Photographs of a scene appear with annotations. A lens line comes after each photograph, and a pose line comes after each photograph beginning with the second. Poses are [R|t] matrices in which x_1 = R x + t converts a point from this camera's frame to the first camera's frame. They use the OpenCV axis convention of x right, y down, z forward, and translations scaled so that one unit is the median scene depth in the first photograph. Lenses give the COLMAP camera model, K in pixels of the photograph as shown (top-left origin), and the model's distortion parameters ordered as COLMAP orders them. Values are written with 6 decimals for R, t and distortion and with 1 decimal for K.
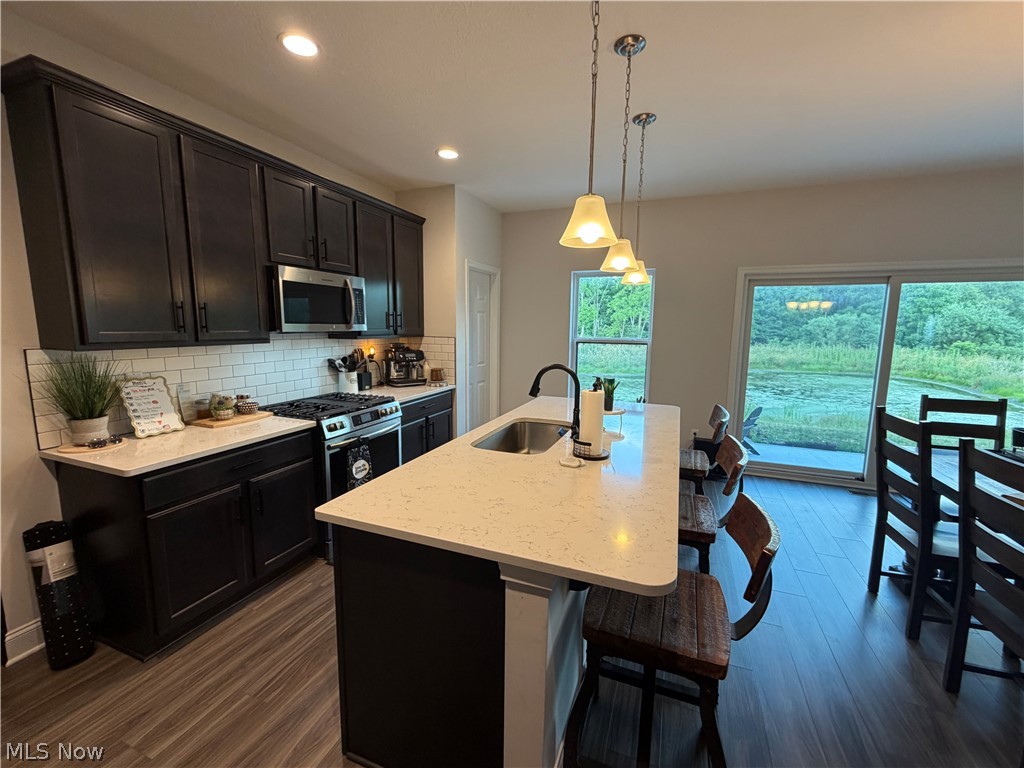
lens RADIAL K [[426.8, 0, 512.0], [0, 426.8, 384.0], [0, 0, 1]] dist [0.000564, -0.000350]
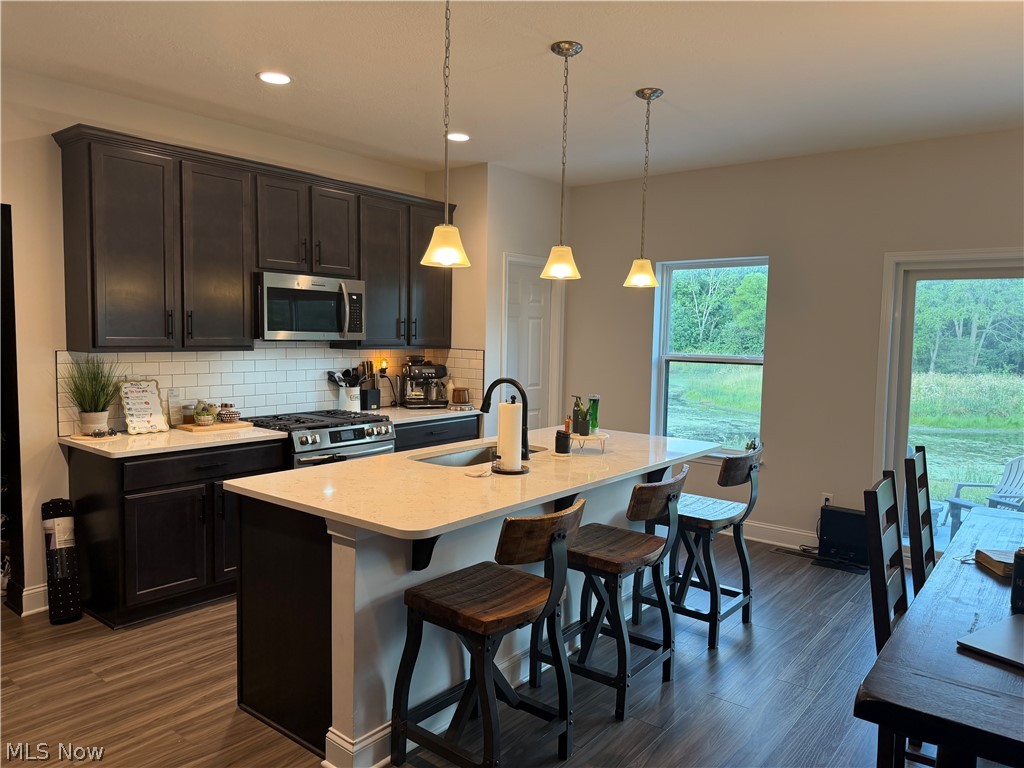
lens RADIAL K [[725.2, 0, 512.0], [0, 725.2, 384.0], [0, 0, 1]] dist [0.051080, -0.086493]
pose [[0.955268, 0.029883, -0.294227, 0.479406], [-0.049947, 0.996893, -0.060913, 0.050943], [0.291493, 0.072883, 0.953792, -0.401773]]
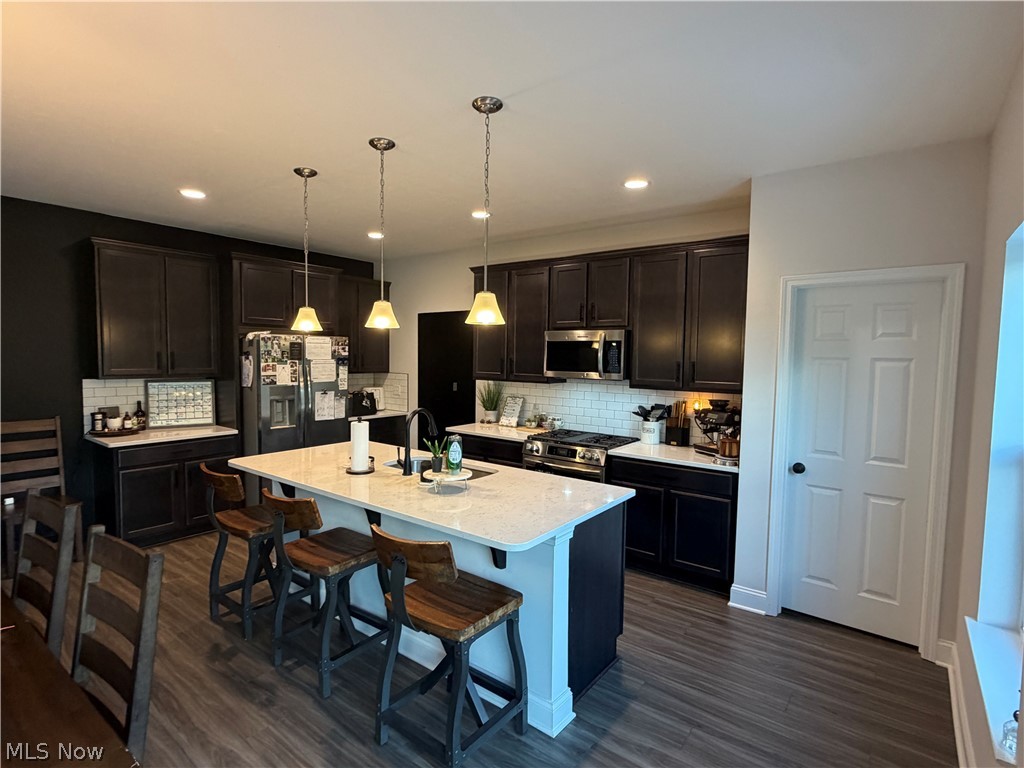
lens RADIAL K [[522.5, 0, 512.0], [0, 522.5, 384.0], [0, 0, 1]] dist [0.000359, 0.000033]
pose [[-0.274694, 0.041259, -0.960646, 1.162091], [-0.150253, 0.984964, 0.085268, -0.224752], [0.949720, 0.167763, -0.264364, 1.331139]]
